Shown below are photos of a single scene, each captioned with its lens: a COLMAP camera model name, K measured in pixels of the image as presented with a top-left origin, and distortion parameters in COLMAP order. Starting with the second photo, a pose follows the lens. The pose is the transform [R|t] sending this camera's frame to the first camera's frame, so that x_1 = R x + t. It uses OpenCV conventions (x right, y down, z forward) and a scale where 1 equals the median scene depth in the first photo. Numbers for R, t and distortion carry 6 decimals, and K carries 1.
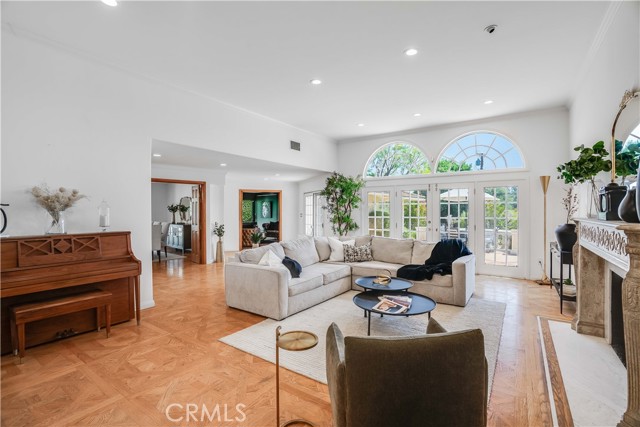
lens RADIAL K [[292.3, 0, 322.5], [0, 292.3, 214.8], [0, 0, 1]] dist [-0.029783, 0.004788]
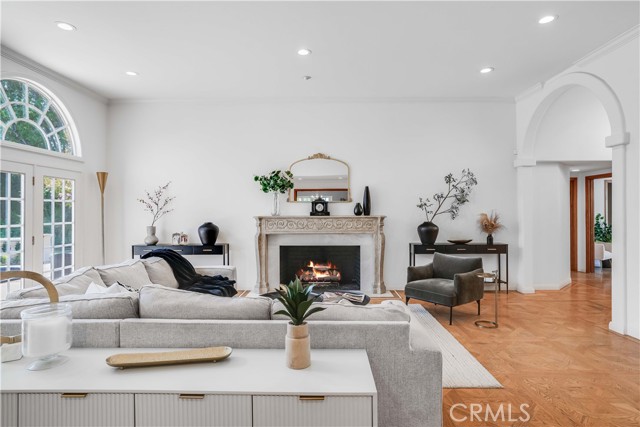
lens RADIAL K [[349.1, 0, 317.4], [0, 349.1, 212.1], [0, 0, 1]] dist [-0.018954, 0.001710]
pose [[-0.533387, 0.007957, 0.845834, -0.434972], [0.017487, 0.999846, 0.001622, -0.004603], [-0.845690, 0.015657, -0.533444, 0.952580]]
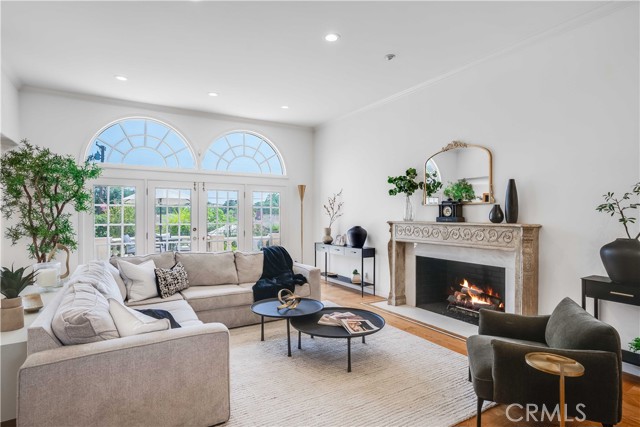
lens RADIAL K [[334.3, 0, 315.0], [0, 334.3, 212.9], [0, 0, 1]] dist [-0.011980, 0.006051]
pose [[0.429818, 0.011219, 0.902846, -0.382293], [0.007165, 0.999849, -0.015835, -0.002877], [-0.902887, 0.013275, 0.429673, 0.359234]]
